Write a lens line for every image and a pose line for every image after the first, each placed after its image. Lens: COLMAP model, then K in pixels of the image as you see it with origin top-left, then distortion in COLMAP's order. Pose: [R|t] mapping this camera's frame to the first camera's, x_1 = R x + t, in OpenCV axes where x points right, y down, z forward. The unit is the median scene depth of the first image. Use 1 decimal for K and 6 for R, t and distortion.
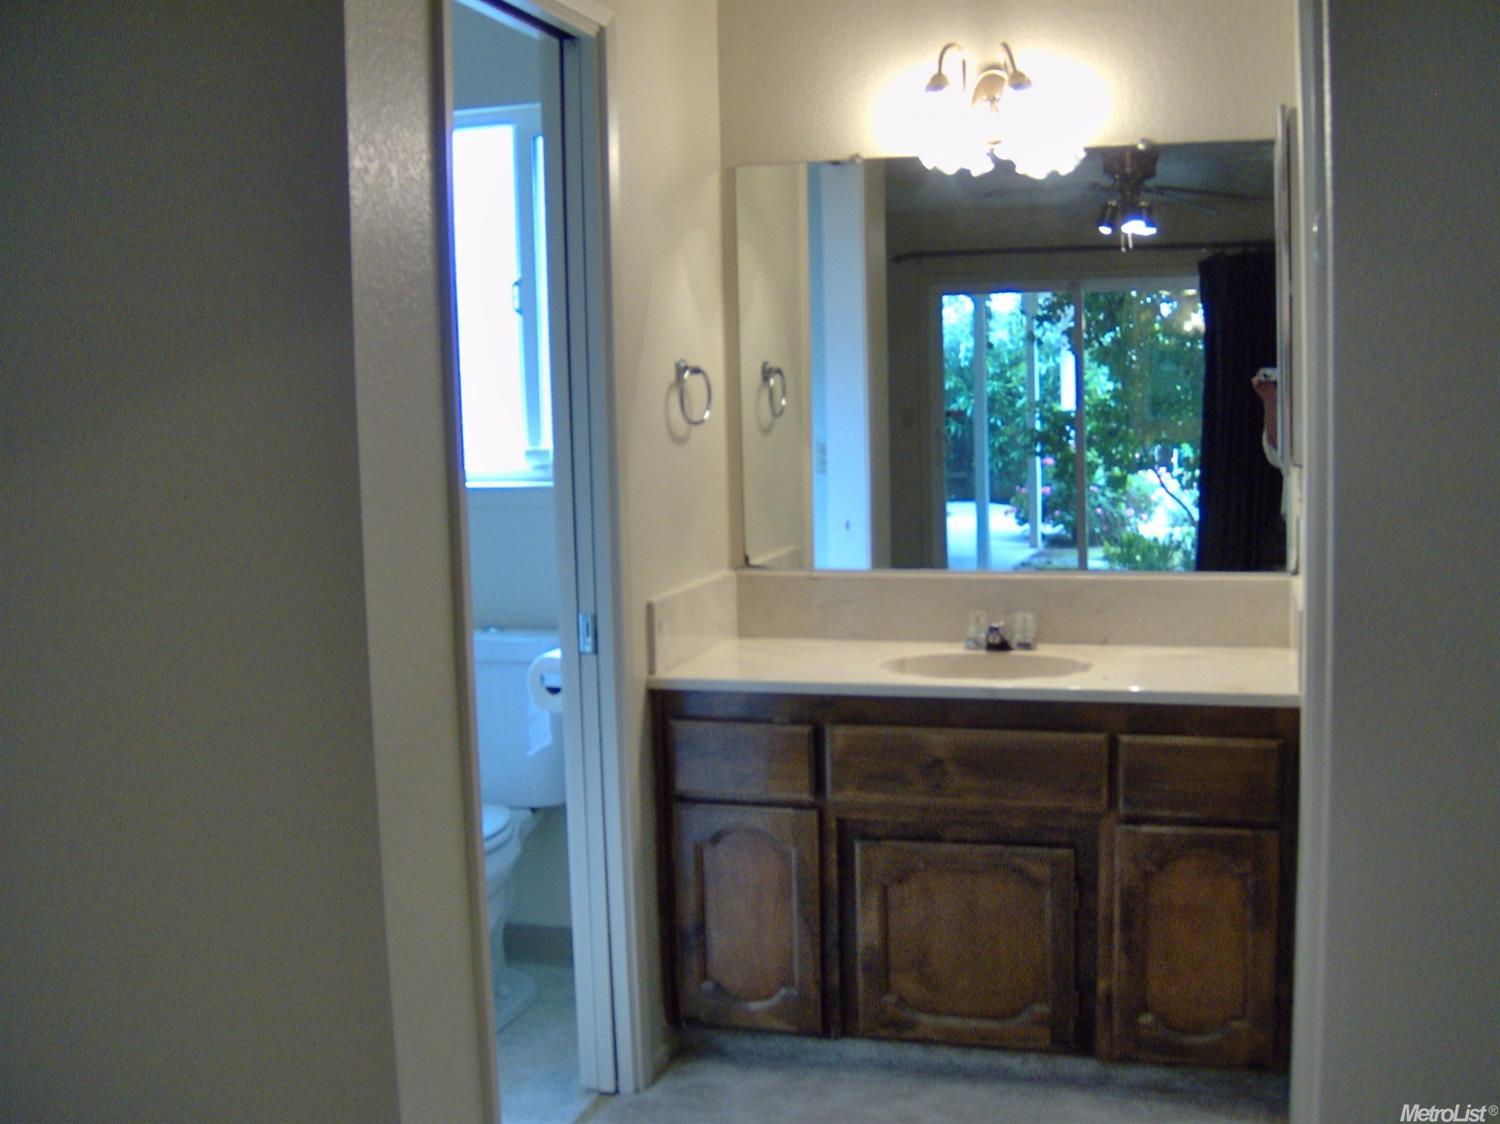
lens RADIAL K [[1711.5, 0, 750.0], [0, 1711.5, 562.0], [0, 0, 1]] dist [-0.165009, 0.078796]
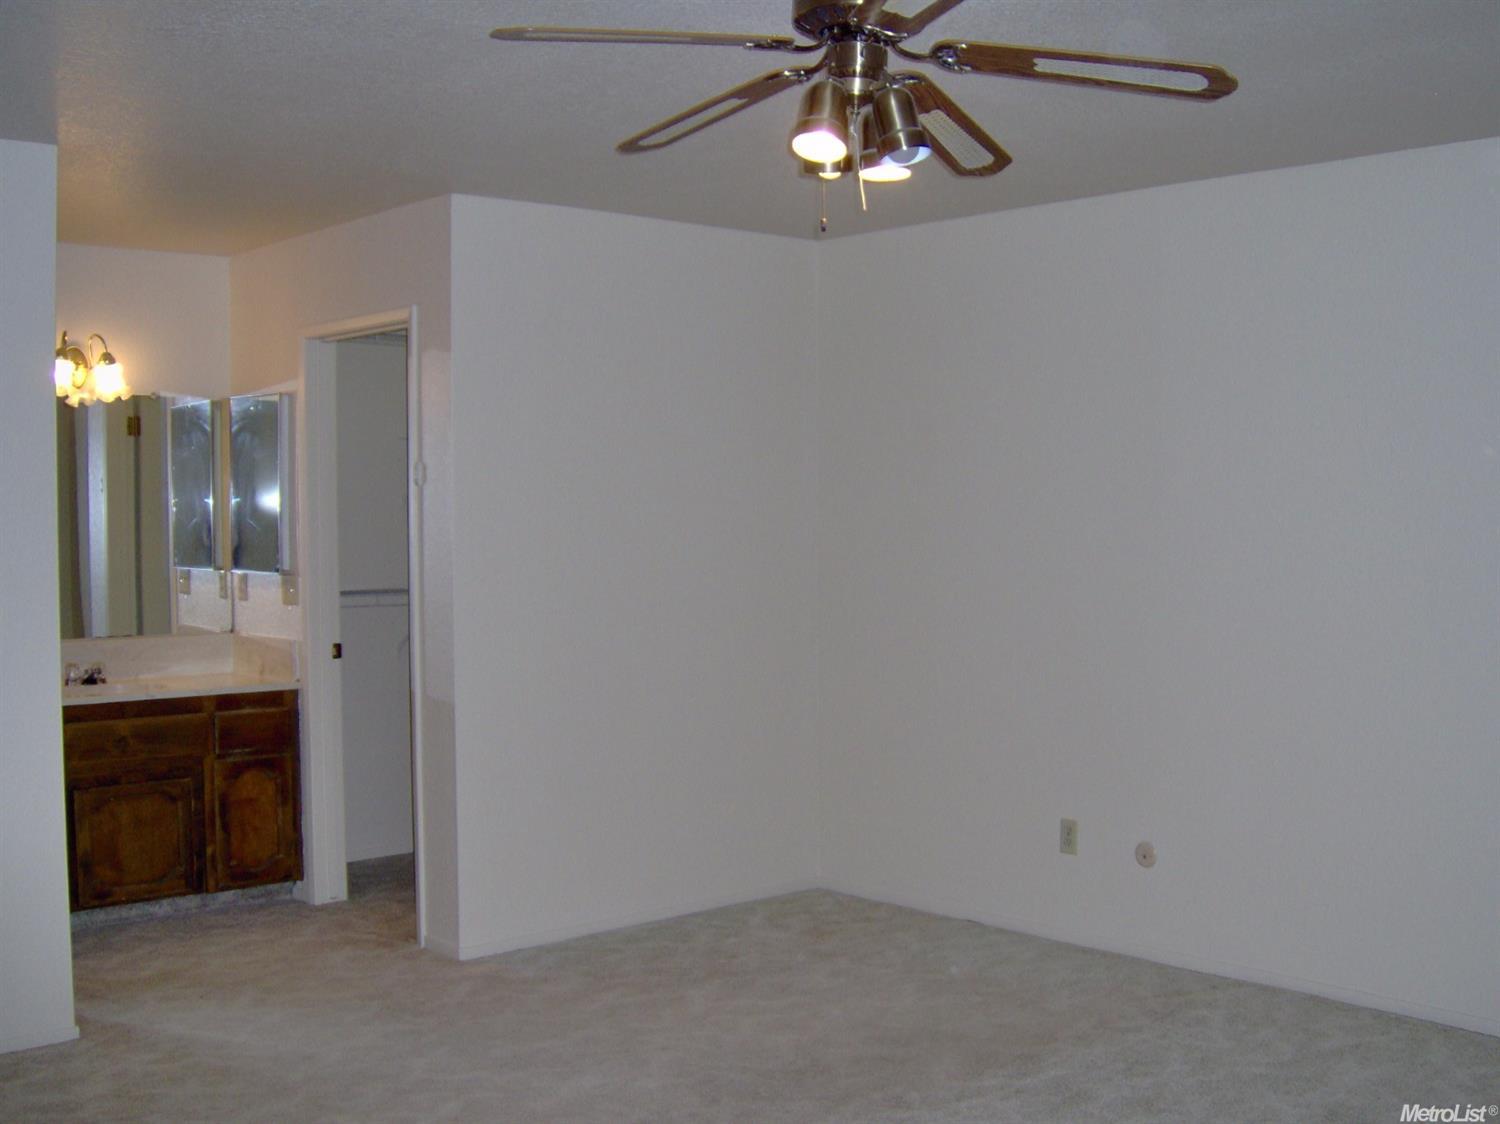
lens RADIAL K [[1711.5, 0, 750.0], [0, 1711.5, 562.0], [0, 0, 1]] dist [-0.165009, 0.078796]
pose [[0.516136, -0.007915, 0.856470, -0.517287], [0.080578, 0.995971, -0.039354, 0.026984], [-0.852708, 0.089325, 0.514694, -0.238585]]
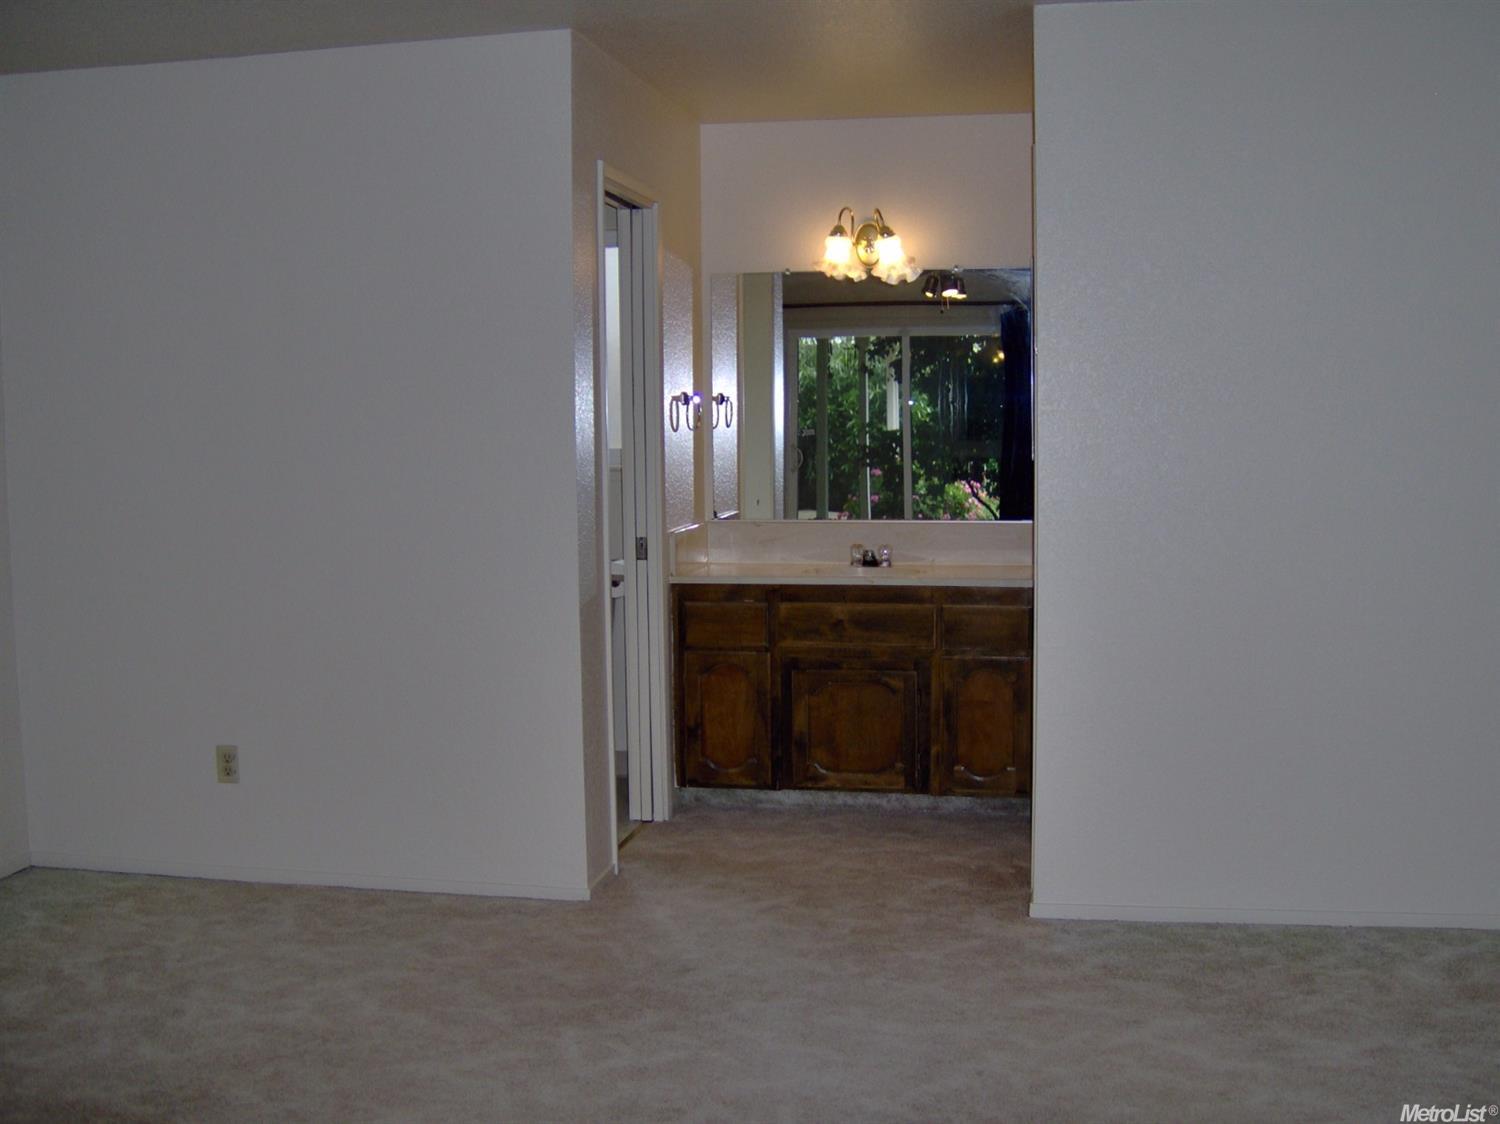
lens RADIAL K [[1711.5, 0, 750.0], [0, 1711.5, 562.0], [0, 0, 1]] dist [-0.165009, 0.078796]
pose [[0.994388, 0.002337, 0.105770, -0.082417], [-0.000977, 0.999916, -0.012906, 0.038320], [-0.105791, 0.012731, 0.994307, -0.363825]]
